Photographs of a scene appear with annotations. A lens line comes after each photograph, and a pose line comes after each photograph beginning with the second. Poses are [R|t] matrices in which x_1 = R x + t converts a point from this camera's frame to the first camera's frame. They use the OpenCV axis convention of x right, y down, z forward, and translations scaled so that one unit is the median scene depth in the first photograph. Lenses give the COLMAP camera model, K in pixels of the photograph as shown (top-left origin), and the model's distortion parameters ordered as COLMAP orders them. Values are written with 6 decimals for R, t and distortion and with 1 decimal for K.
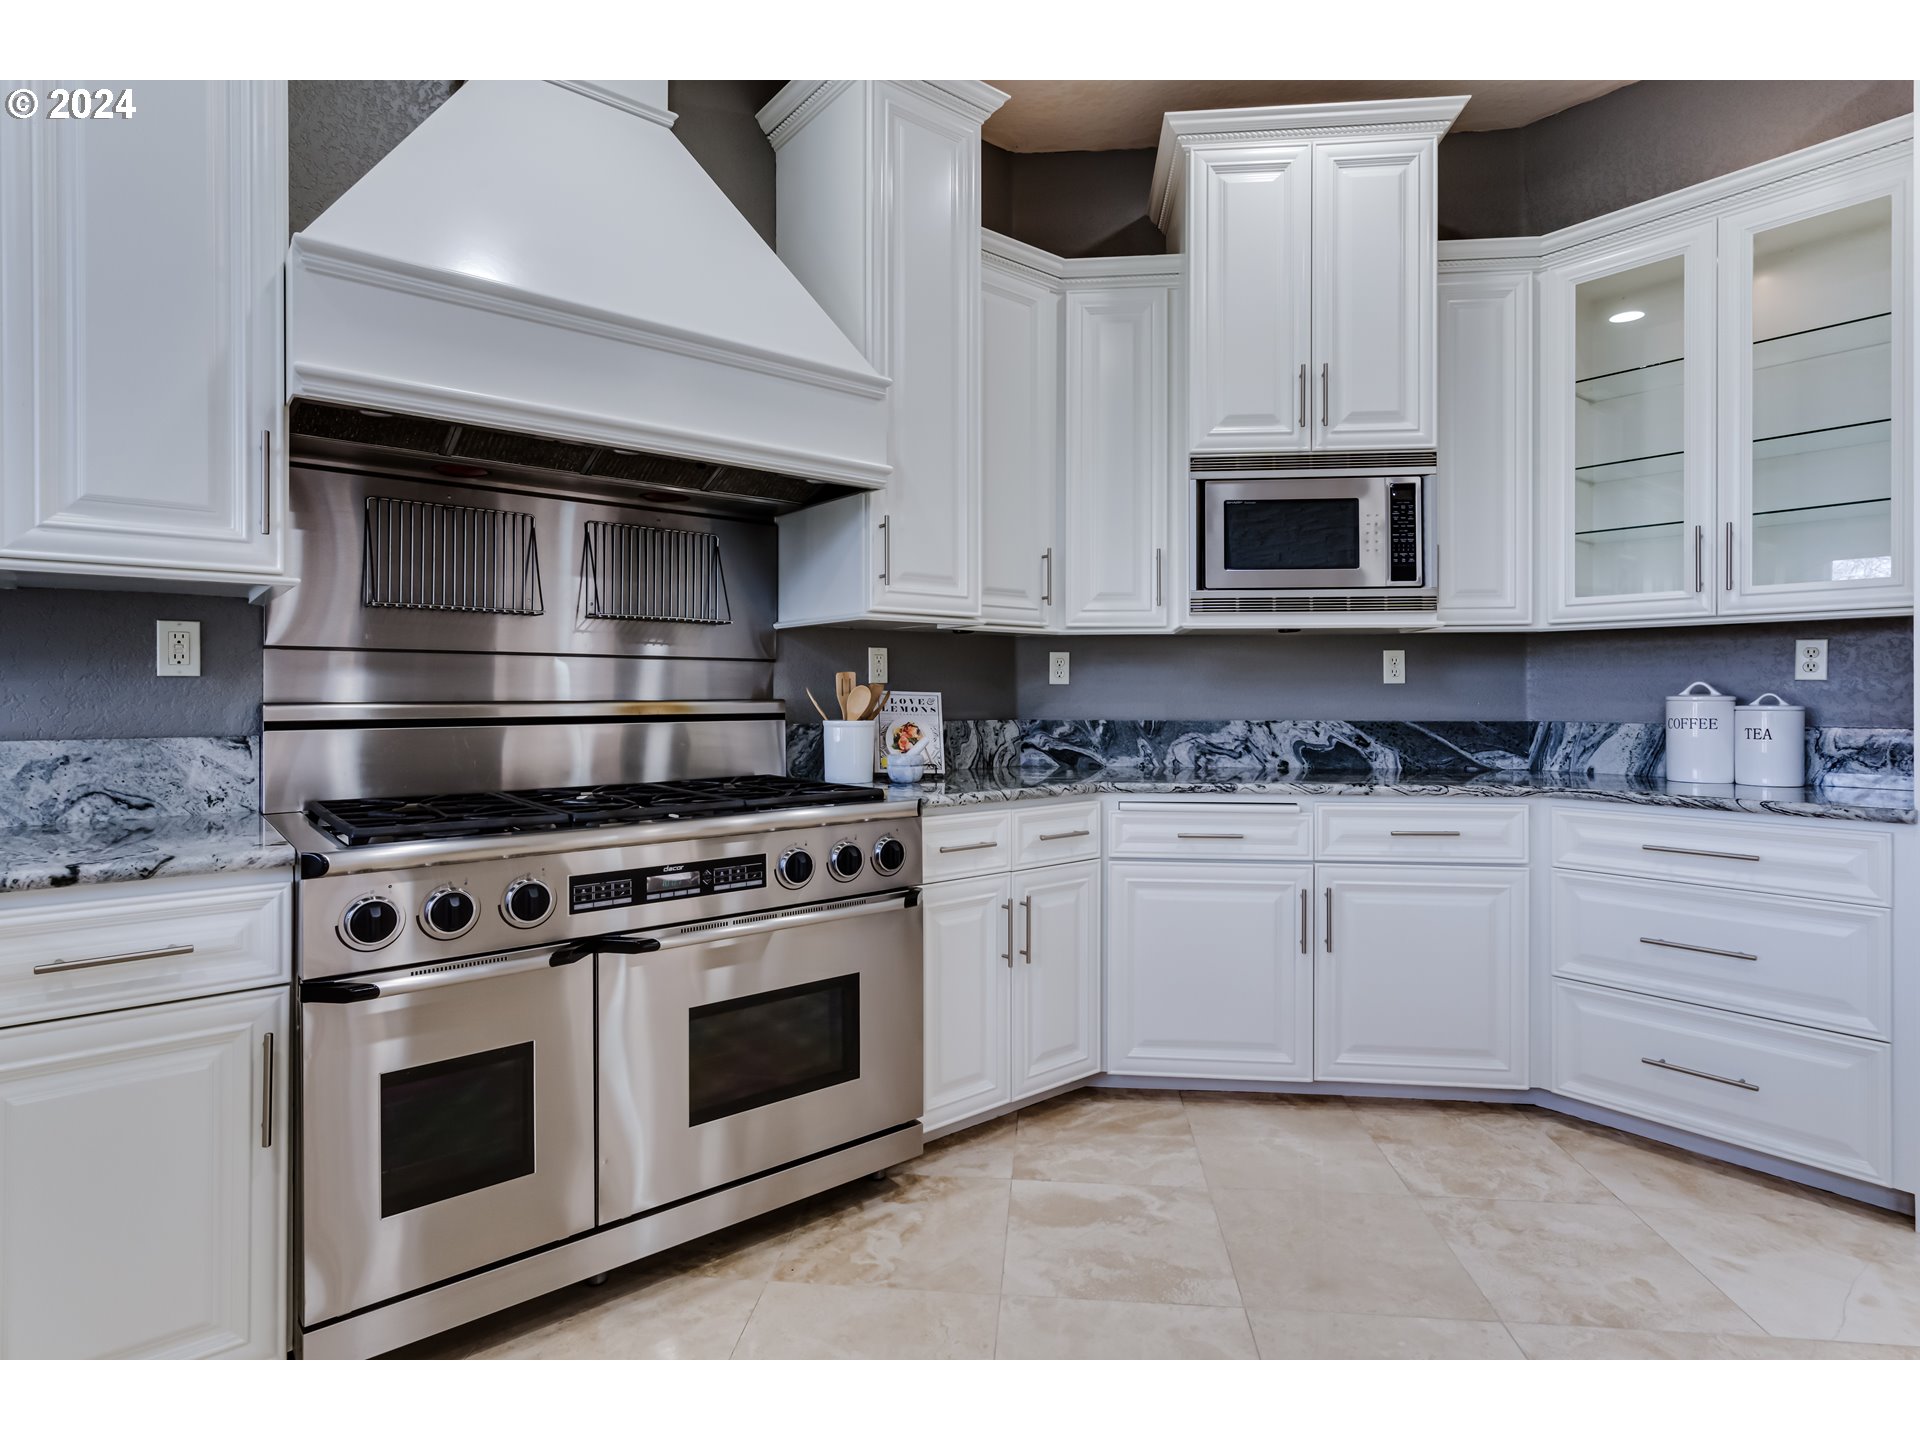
lens RADIAL K [[1011.5, 0, 962.4], [0, 1011.5, 678.4], [0, 0, 1]] dist [0.002658, 0.000392]
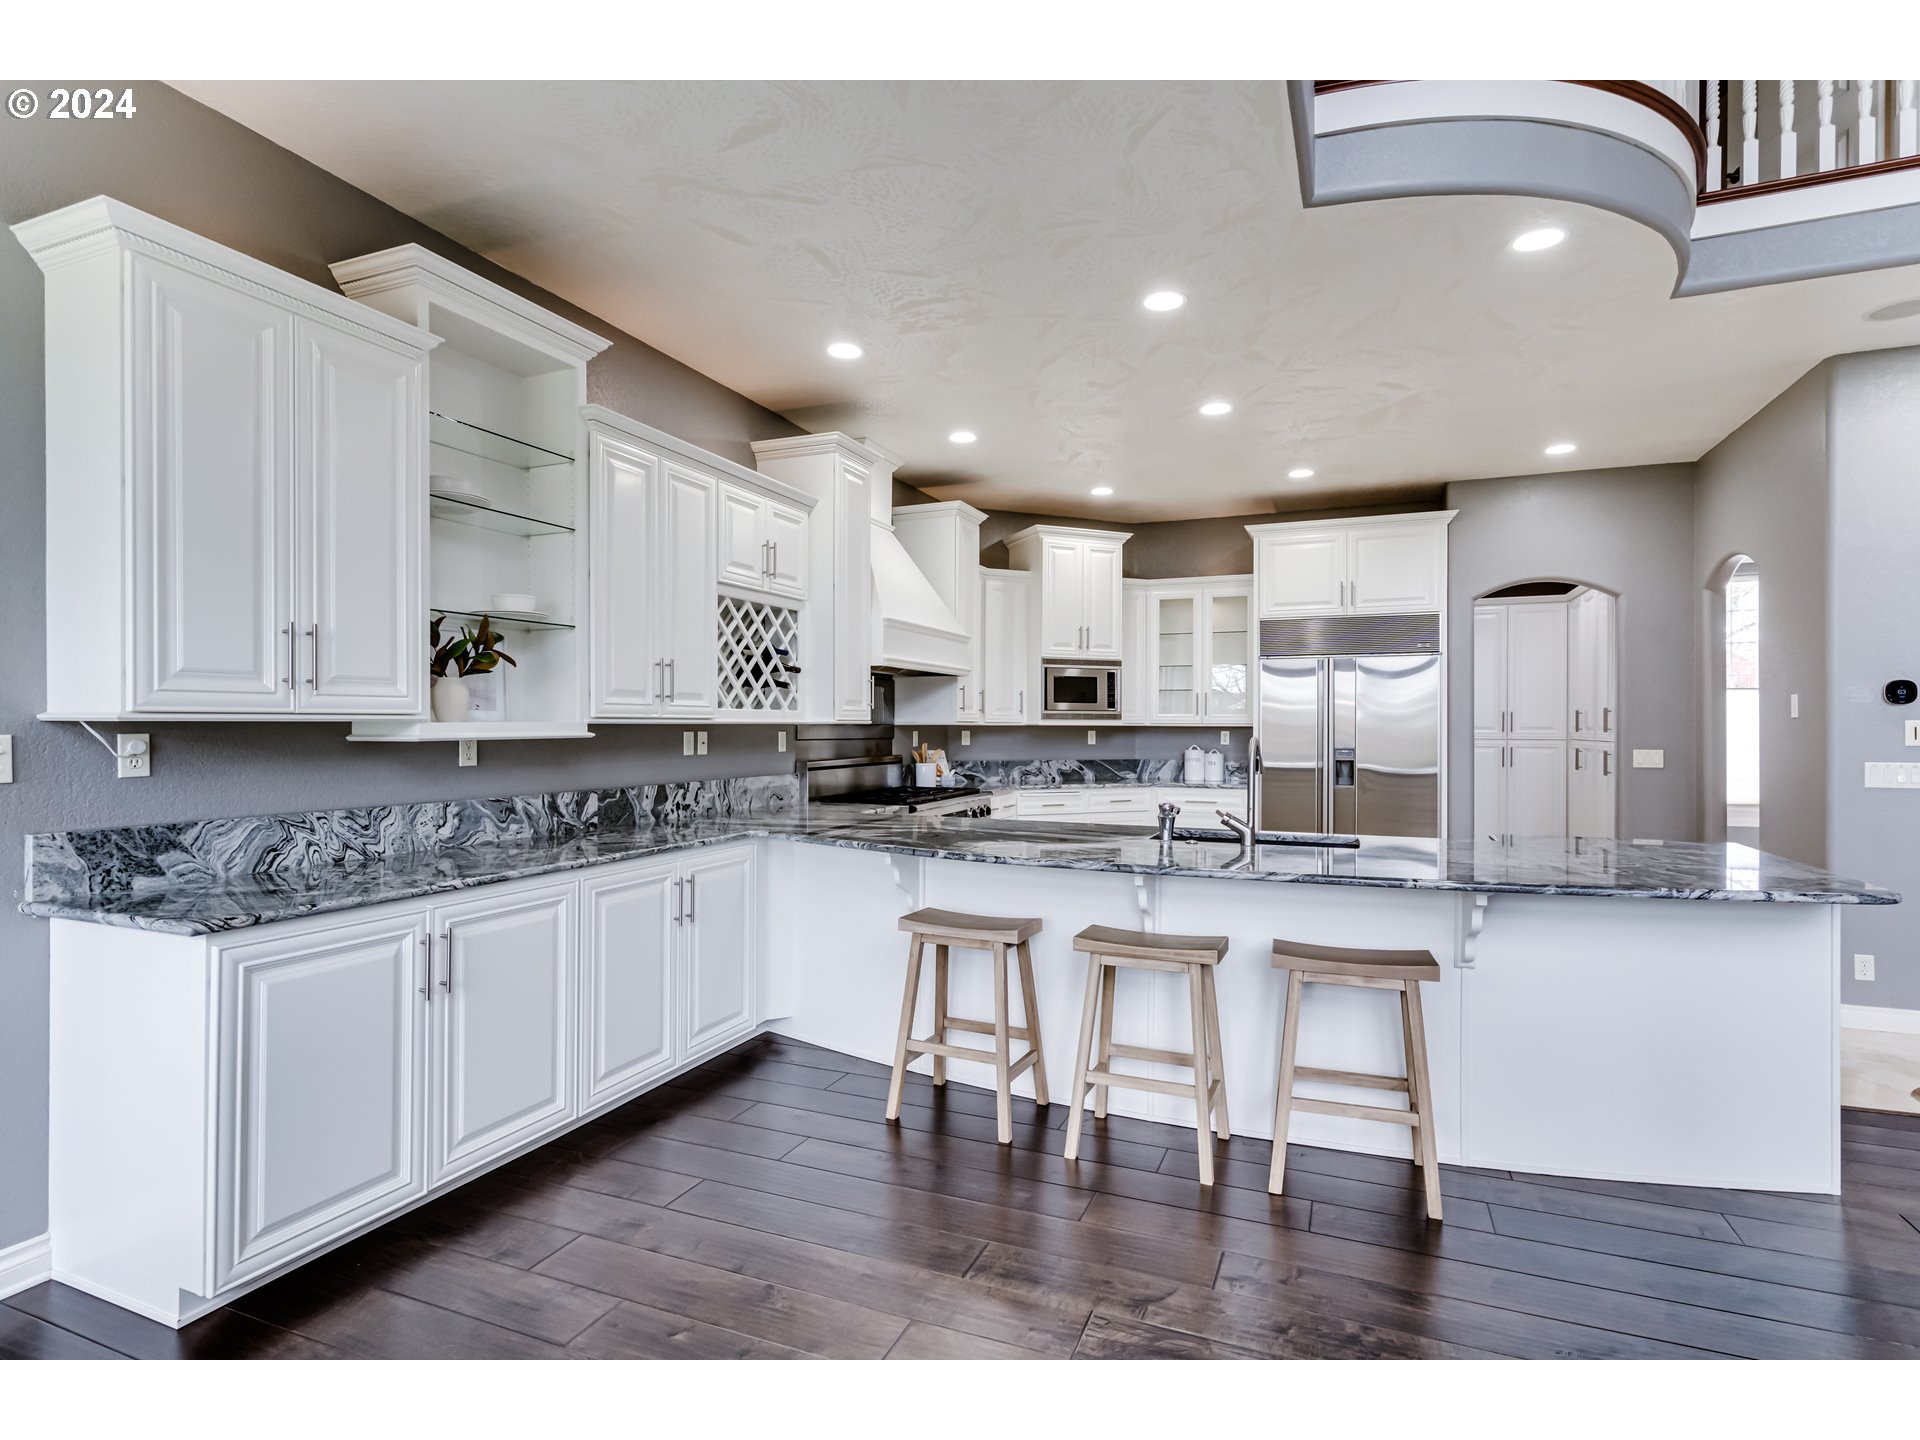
lens RADIAL K [[977.8, 0, 966.1], [0, 977.8, 726.8], [0, 0, 1]] dist [0.003561, 0.001001]
pose [[0.878627, 0.000986, 0.477507, -1.123162], [-0.008154, 0.999883, 0.012939, -0.075841], [-0.477438, -0.015263, 0.878533, -1.085117]]
